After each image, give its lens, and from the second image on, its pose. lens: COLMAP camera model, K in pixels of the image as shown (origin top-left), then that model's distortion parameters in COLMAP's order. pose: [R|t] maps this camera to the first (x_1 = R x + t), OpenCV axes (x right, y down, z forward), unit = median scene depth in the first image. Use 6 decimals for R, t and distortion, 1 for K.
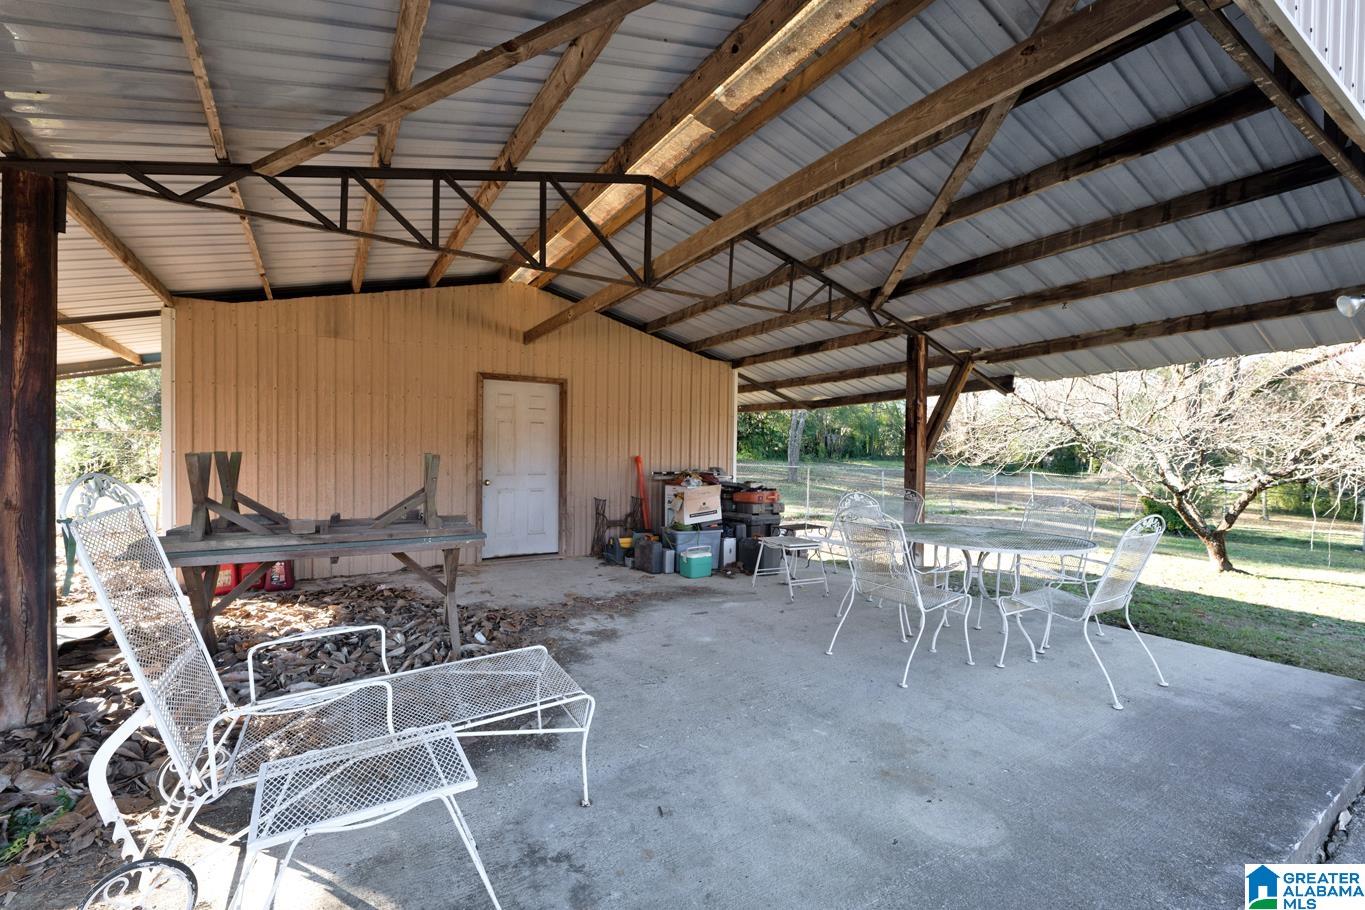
lens RADIAL K [[589.6, 0, 687.0], [0, 589.6, 463.6], [0, 0, 1]] dist [0.002131, -0.000068]
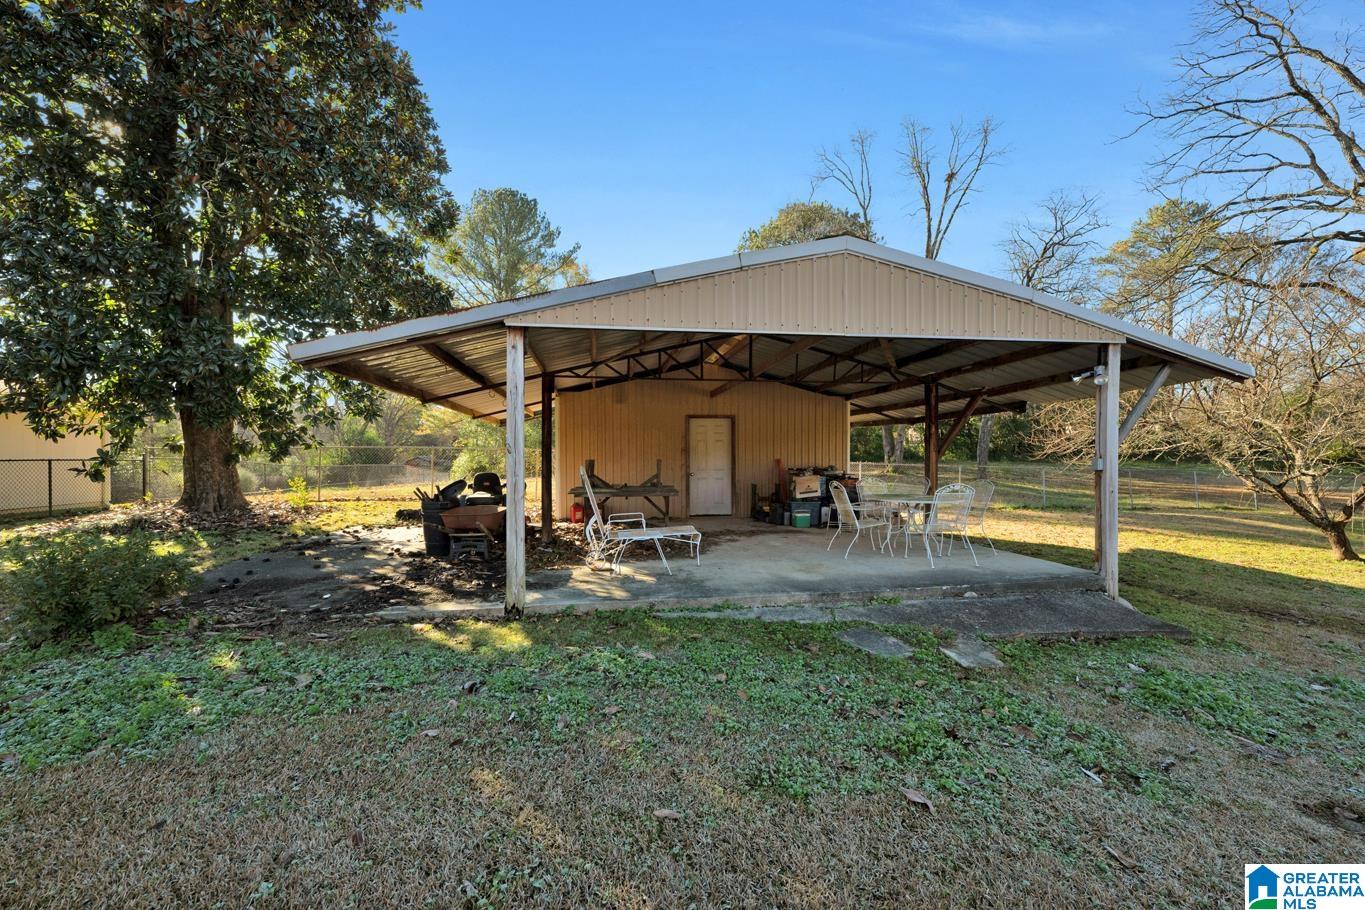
lens RADIAL K [[551.5, 0, 681.8], [0, 551.5, 457.6], [0, 0, 1]] dist [-0.000135, -0.000001]
pose [[0.919162, -0.012410, -0.393684, 0.305746], [0.006840, 0.999856, -0.015549, 0.007155], [0.393821, 0.011600, 0.919114, -0.587822]]
